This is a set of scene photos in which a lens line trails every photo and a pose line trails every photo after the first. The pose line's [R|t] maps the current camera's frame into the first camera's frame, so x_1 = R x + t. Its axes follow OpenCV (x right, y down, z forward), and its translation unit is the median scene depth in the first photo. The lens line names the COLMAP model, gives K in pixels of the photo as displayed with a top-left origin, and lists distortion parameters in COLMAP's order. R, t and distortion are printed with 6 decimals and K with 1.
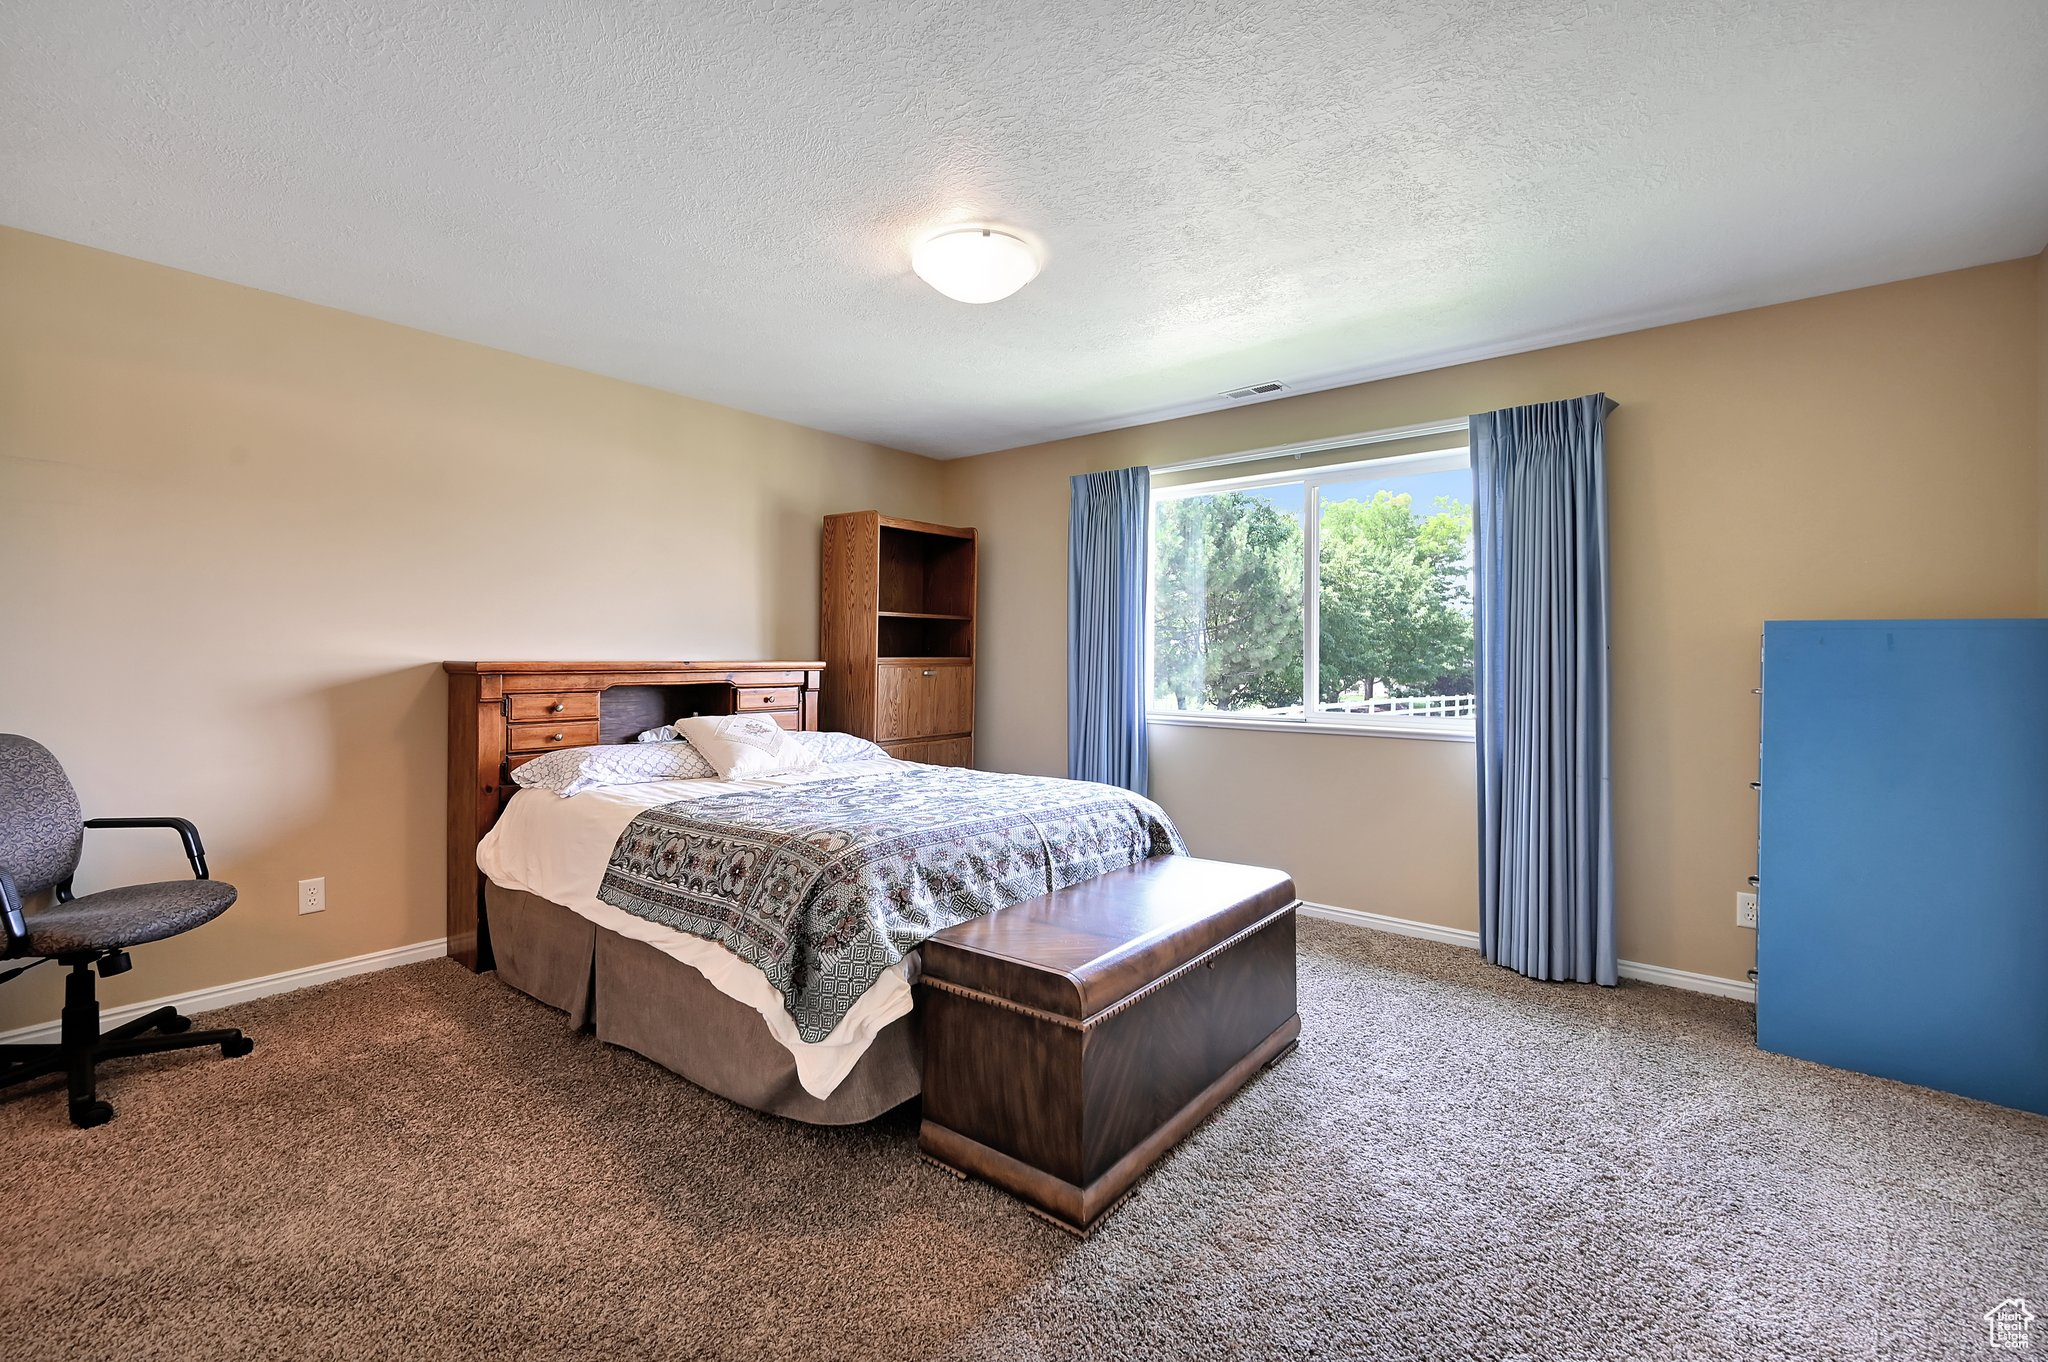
lens RADIAL K [[849.0, 0, 1023.9], [0, 849.0, 682.8], [0, 0, 1]] dist [-0.000551, 0.000090]
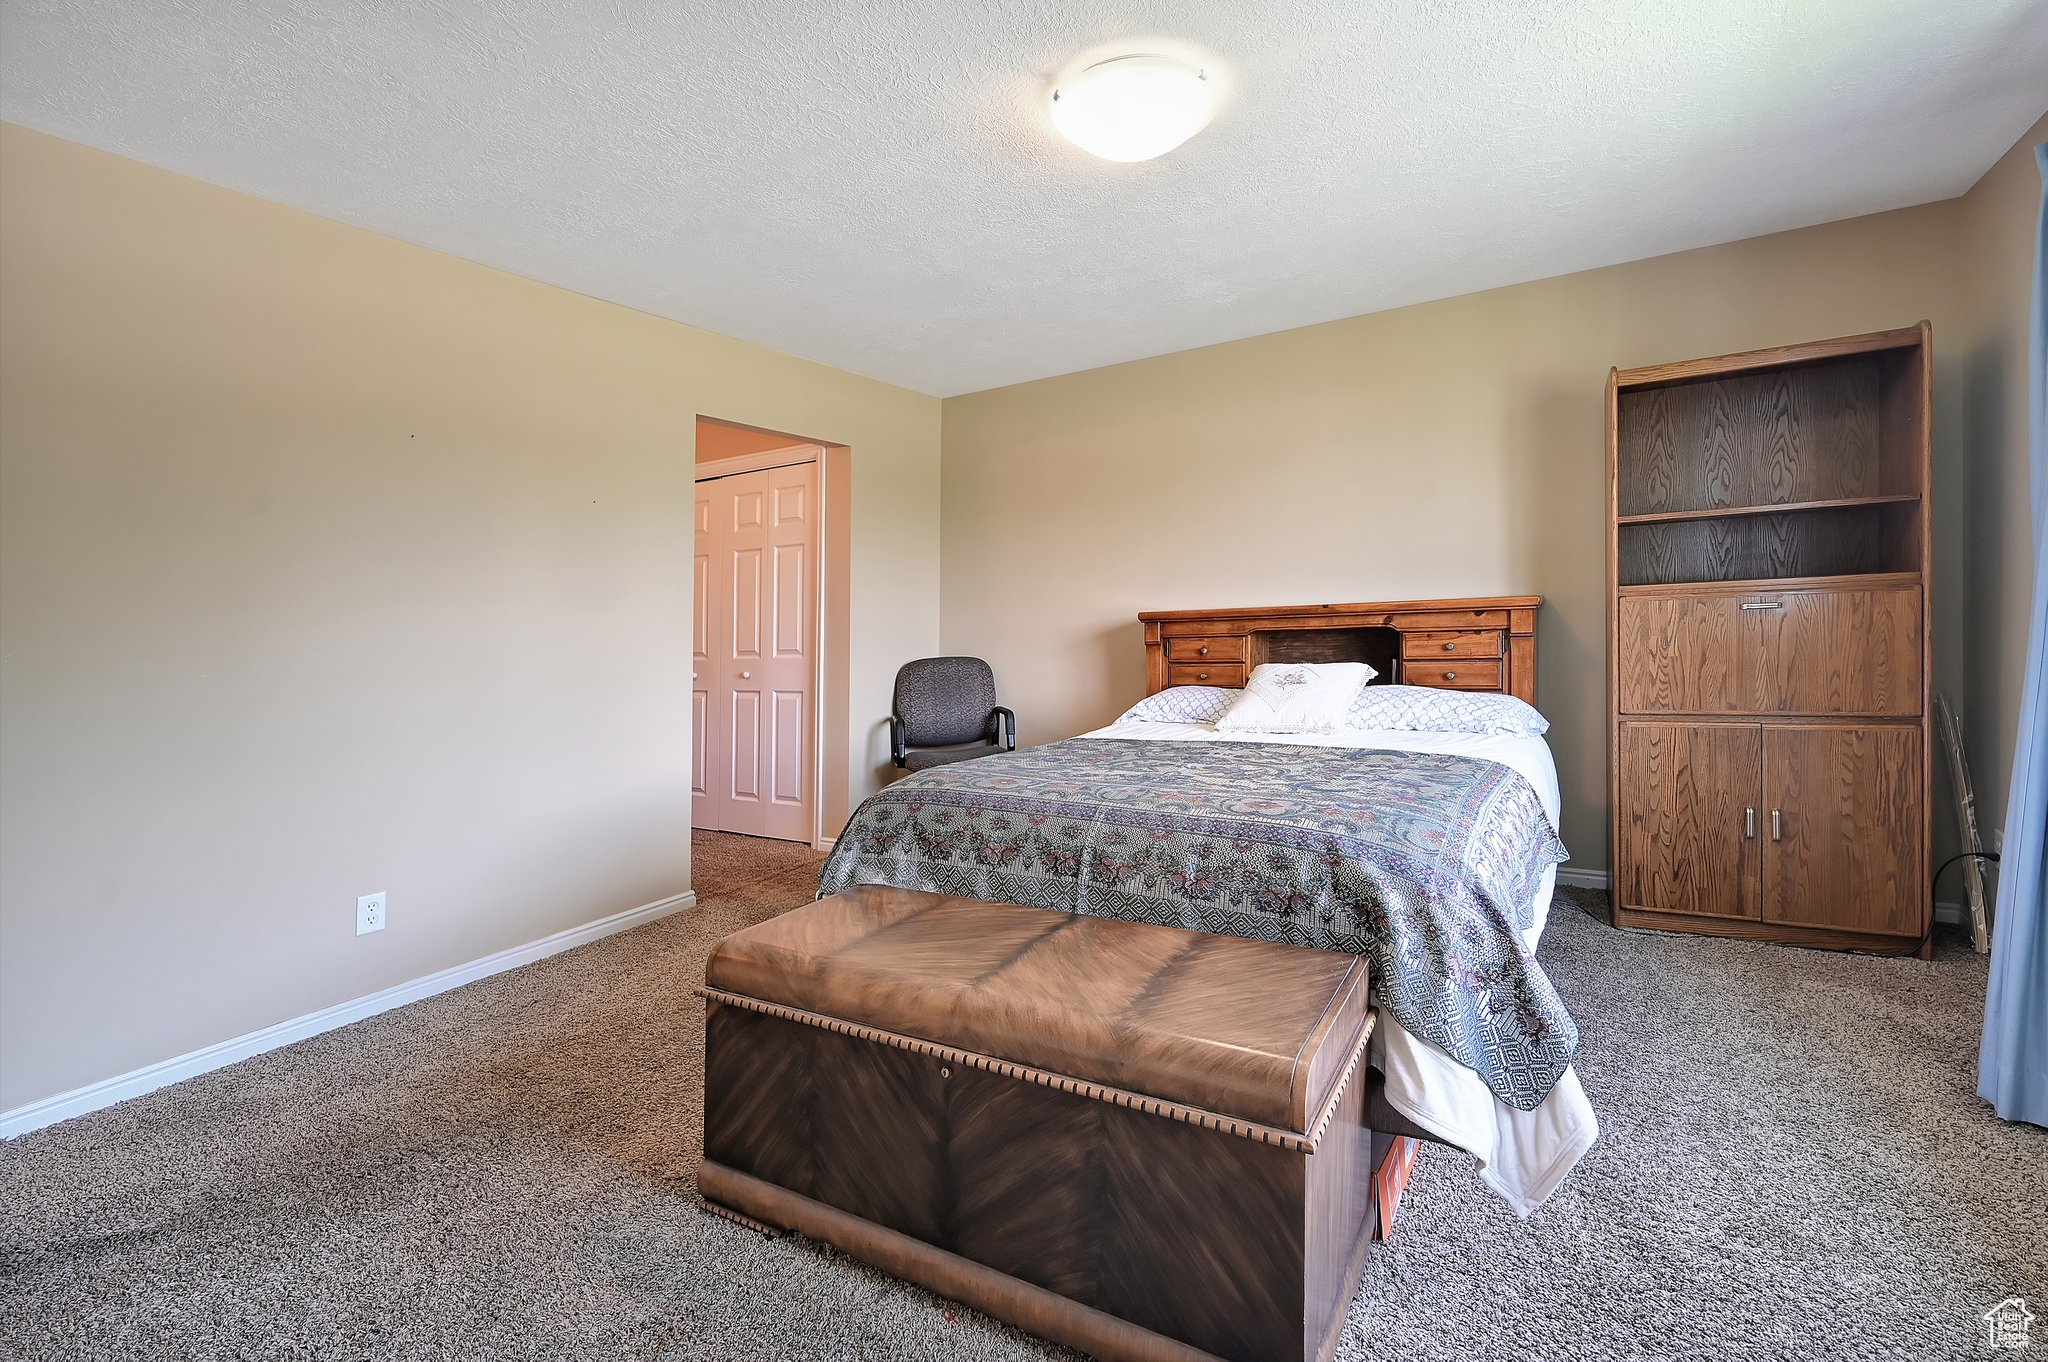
lens RADIAL K [[849.0, 0, 1021.9], [0, 849.0, 625.3], [0, 0, 1]] dist [-0.000551, 0.000090]
pose [[0.184260, -0.002981, -0.982873, 0.531290], [0.010008, 0.999949, -0.001157, -0.006057], [0.982827, -0.009623, 0.184280, 0.570852]]
